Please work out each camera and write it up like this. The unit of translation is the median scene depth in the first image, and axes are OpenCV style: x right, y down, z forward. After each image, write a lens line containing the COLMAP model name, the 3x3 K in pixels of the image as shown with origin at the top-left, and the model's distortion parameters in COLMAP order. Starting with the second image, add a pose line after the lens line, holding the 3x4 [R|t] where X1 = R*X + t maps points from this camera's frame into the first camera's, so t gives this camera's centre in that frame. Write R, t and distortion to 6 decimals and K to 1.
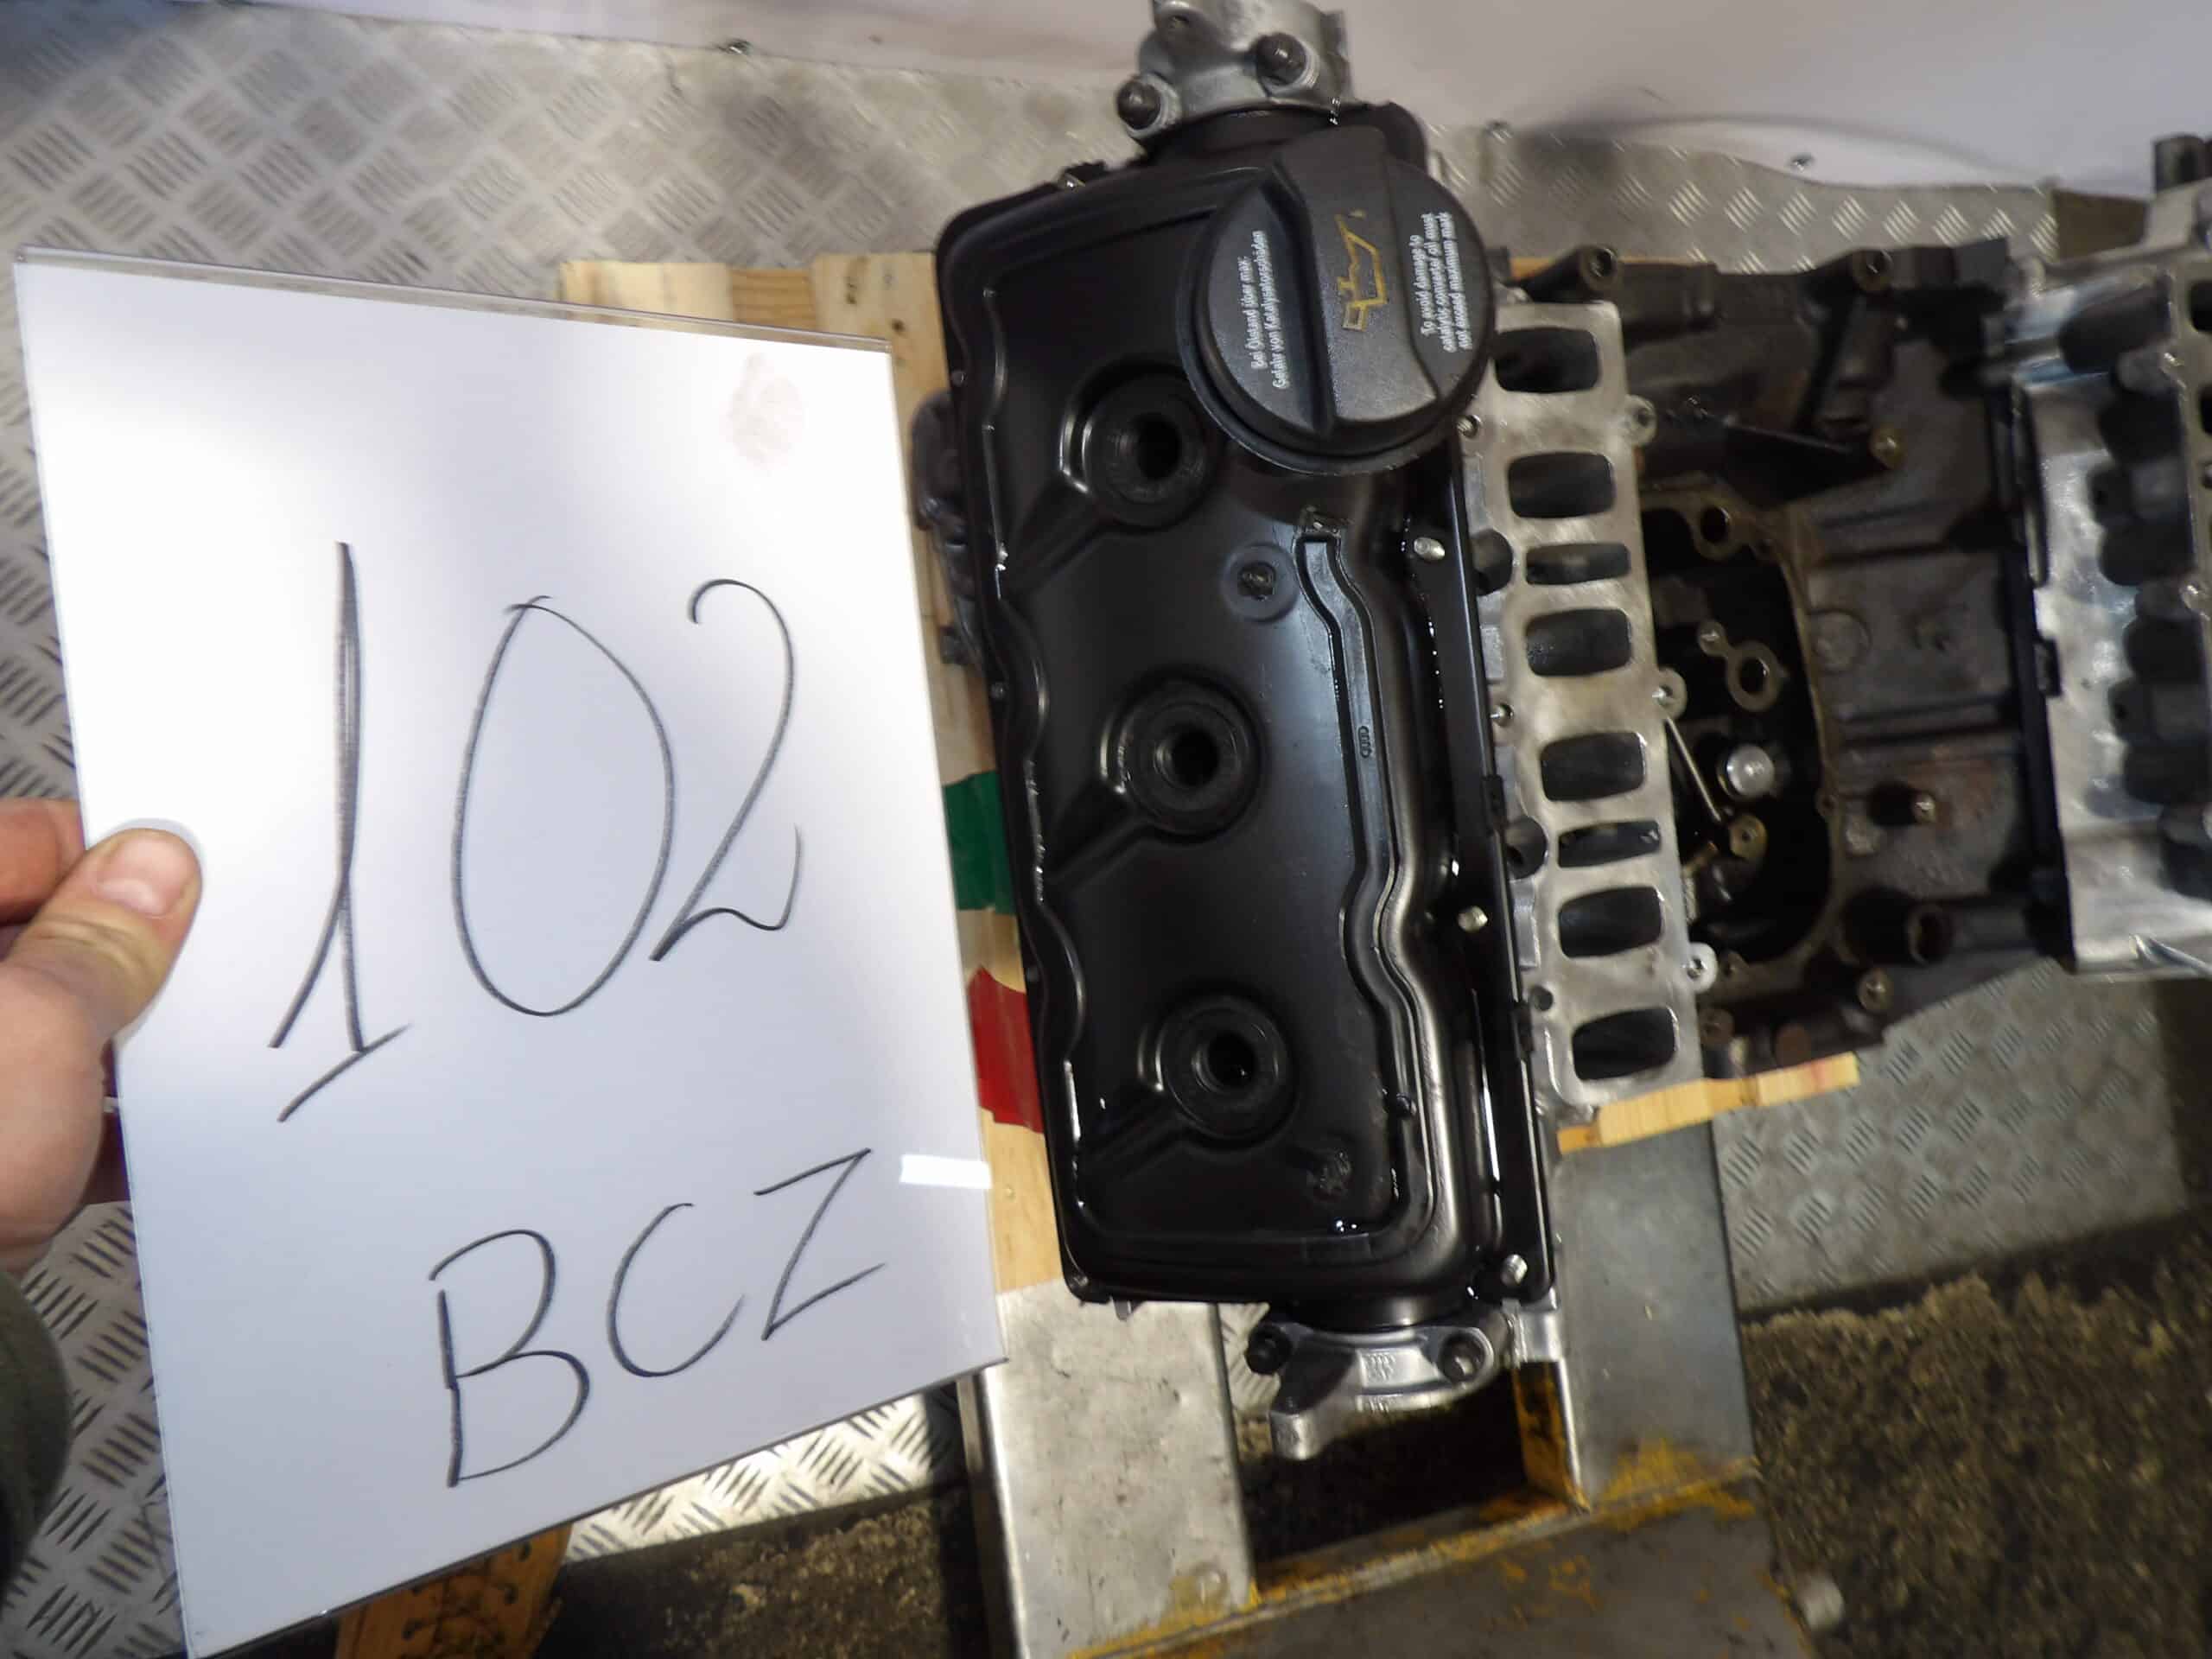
lens RADIAL K [[1540.0, 0, 1107.5], [0, 1540.0, 822.3], [0, 0, 1]] dist [-0.005375, -0.000479]
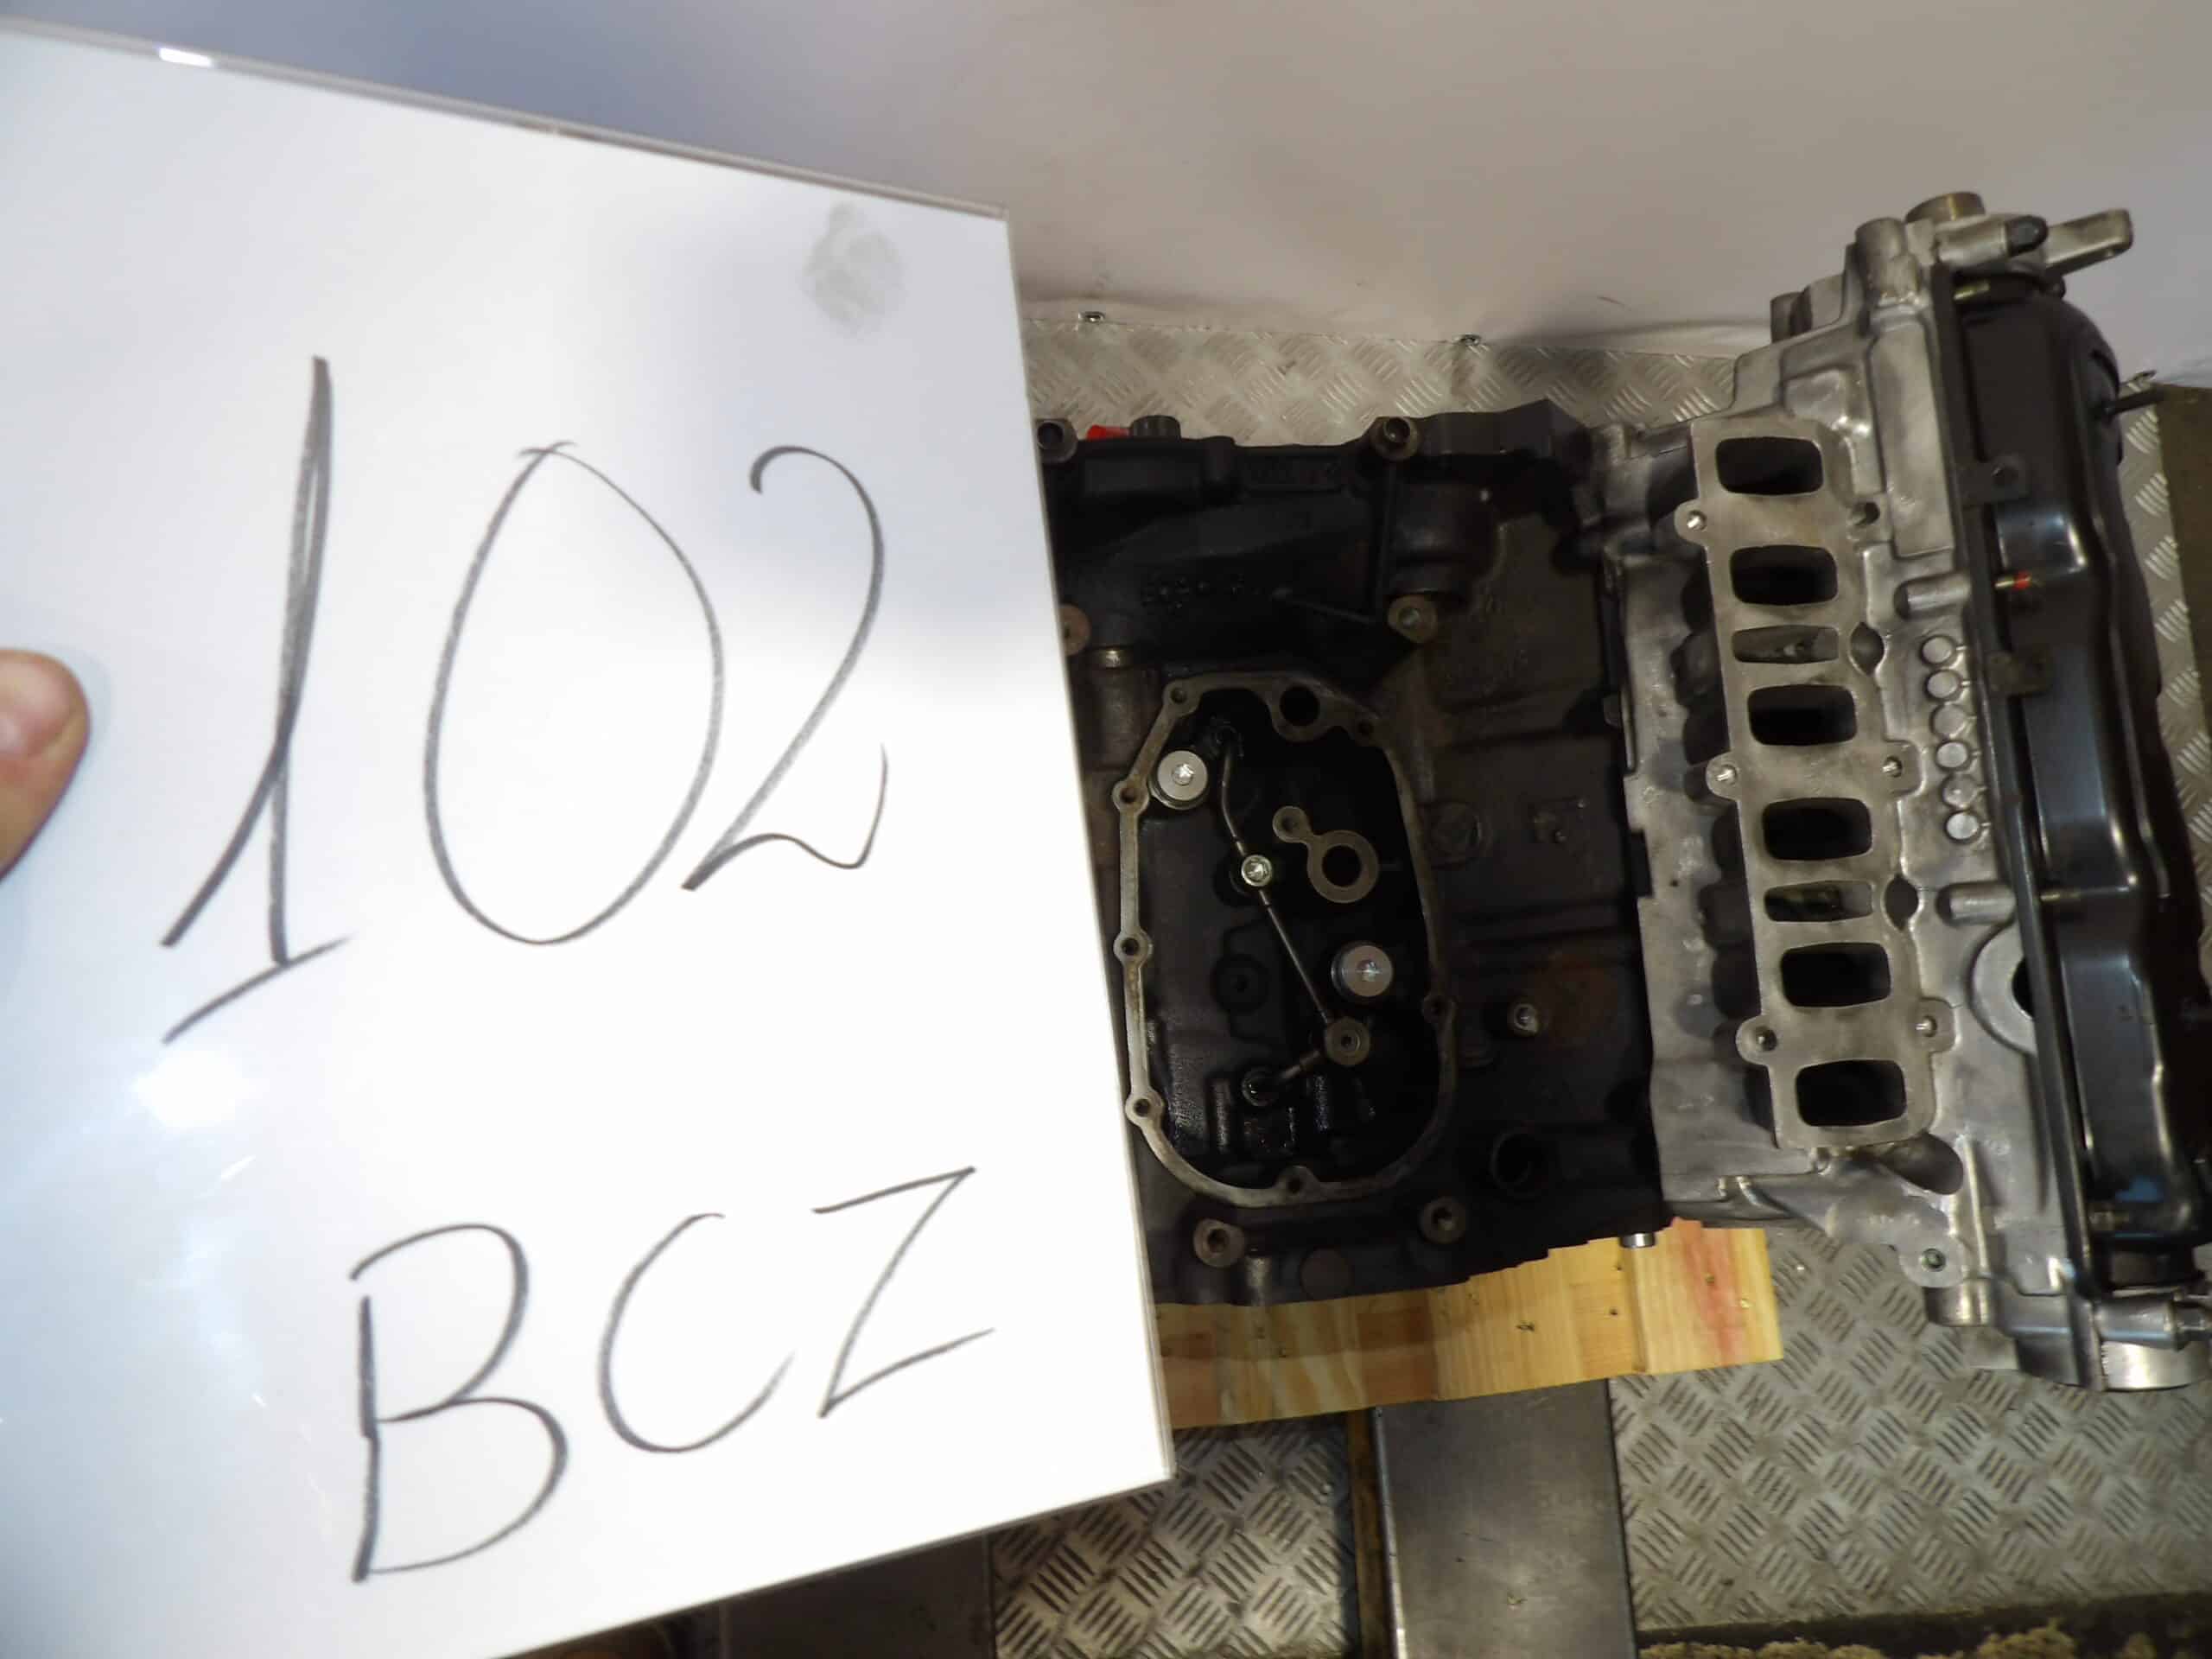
lens RADIAL K [[1529.1, 0, 1106.0], [0, 1529.1, 829.5], [0, 0, 1]] dist [0.004071, 0.000959]
pose [[0.980357, 0.029334, -0.195040, 0.223065], [-0.055815, 0.989718, -0.131696, 0.006195], [0.189171, 0.139995, 0.971913, 0.034585]]
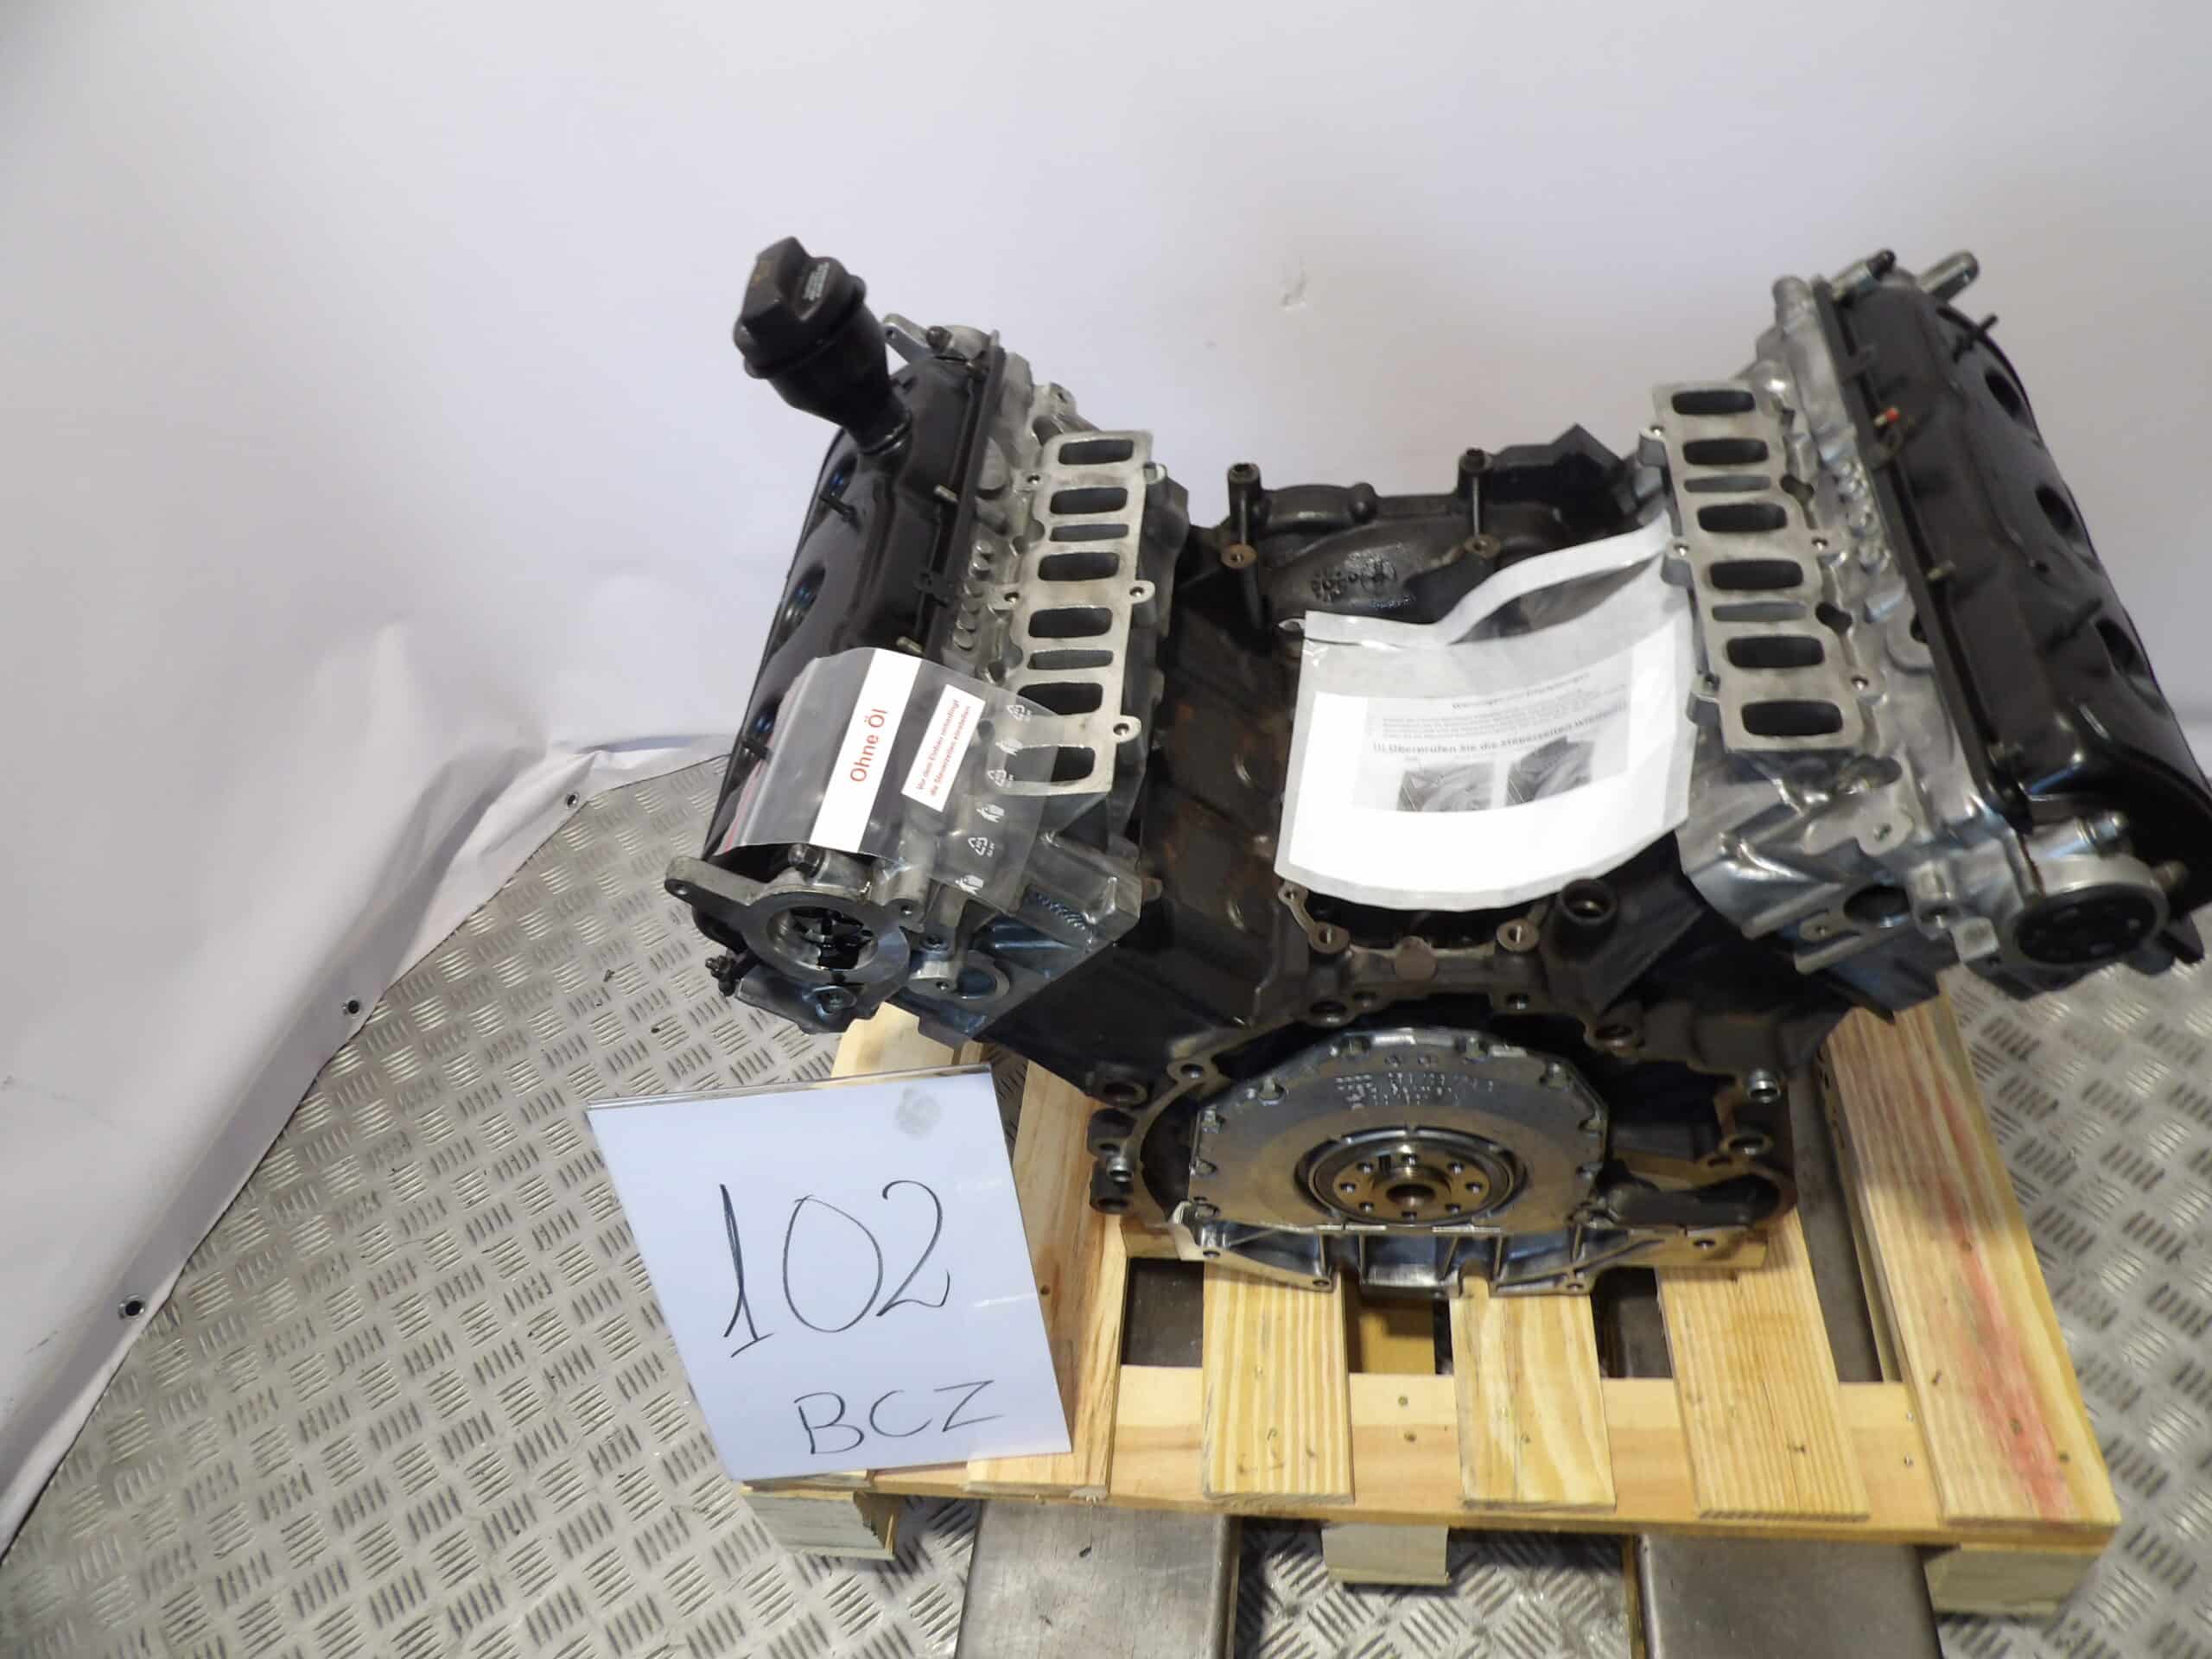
lens RADIAL K [[1529.1, 0, 1106.0], [0, 1529.1, 829.5], [0, 0, 1]] dist [0.004071, 0.000959]
pose [[0.881103, -0.114462, -0.458863, 0.347170], [-0.188335, 0.805086, -0.562465, 0.327062], [0.433805, 0.582010, 0.687807, 0.034968]]
